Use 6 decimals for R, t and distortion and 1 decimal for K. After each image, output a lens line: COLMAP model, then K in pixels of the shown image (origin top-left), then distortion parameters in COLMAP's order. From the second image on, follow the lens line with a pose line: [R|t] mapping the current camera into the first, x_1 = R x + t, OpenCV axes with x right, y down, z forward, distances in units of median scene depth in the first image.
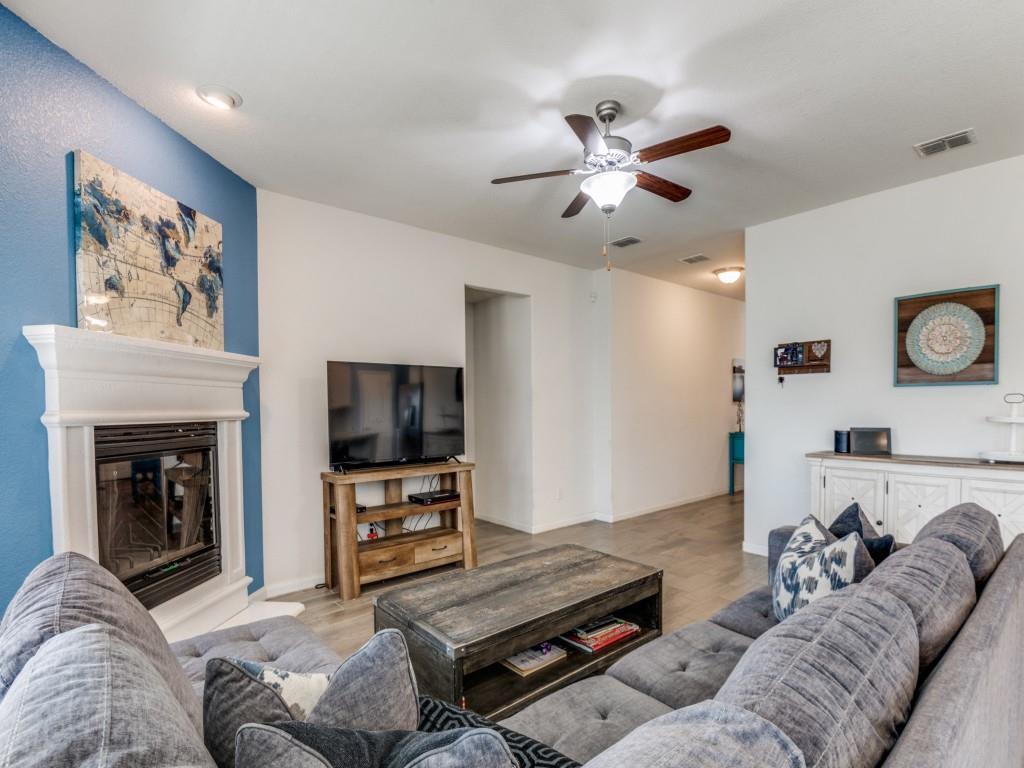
lens RADIAL K [[494.9, 0, 510.0], [0, 494.9, 423.6], [0, 0, 1]] dist [-0.053716, -0.000067]
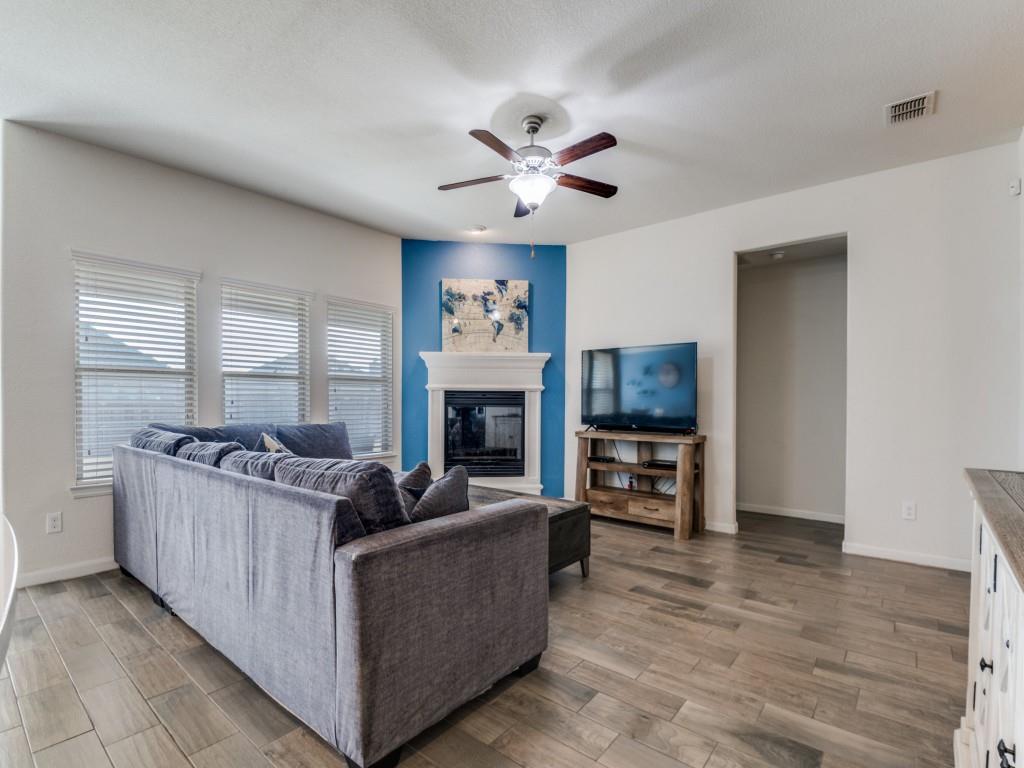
lens RADIAL K [[487.2, 0, 512.0], [0, 487.2, 401.8], [0, 0, 1]] dist [-0.009708, -0.000469]
pose [[0.169843, 0.025386, -0.985144, 1.308260], [-0.039013, 0.999058, 0.019018, 0.002197], [0.984699, 0.035204, 0.170673, 0.723816]]
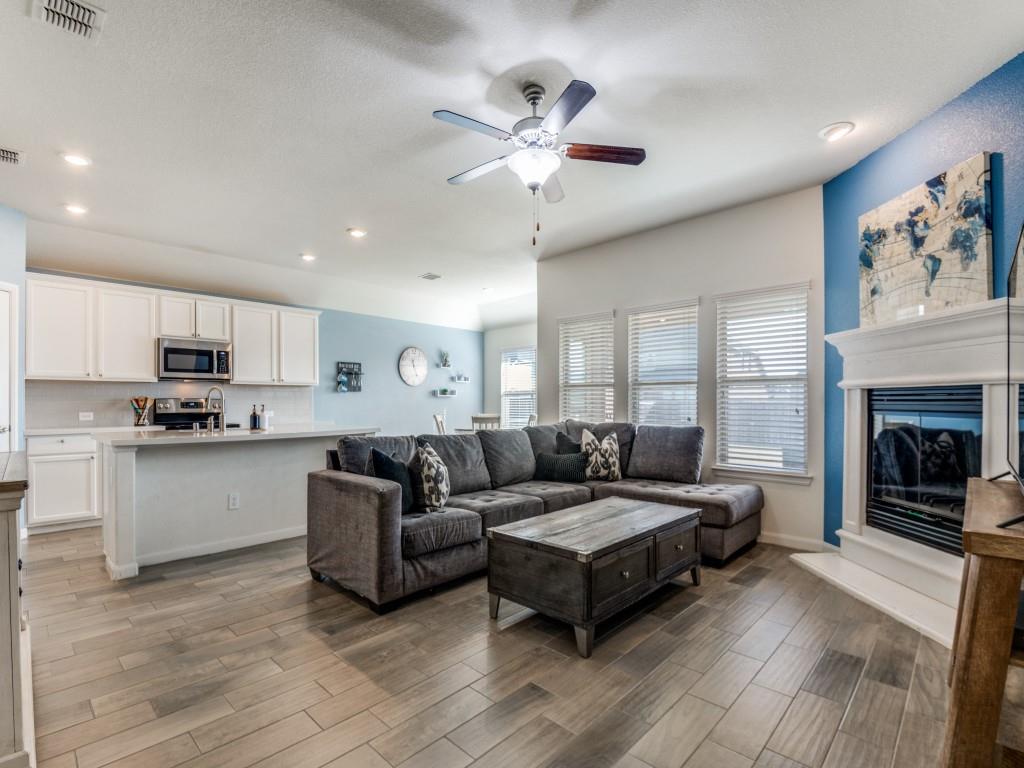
lens RADIAL K [[491.7, 0, 511.9], [0, 491.7, 394.6], [0, 0, 1]] dist [-0.013966, -0.000701]
pose [[-0.993961, 0.015051, -0.108693, 0.356175], [0.013359, 0.999778, 0.016279, -0.013671], [0.108914, 0.014729, -0.993942, 1.956301]]
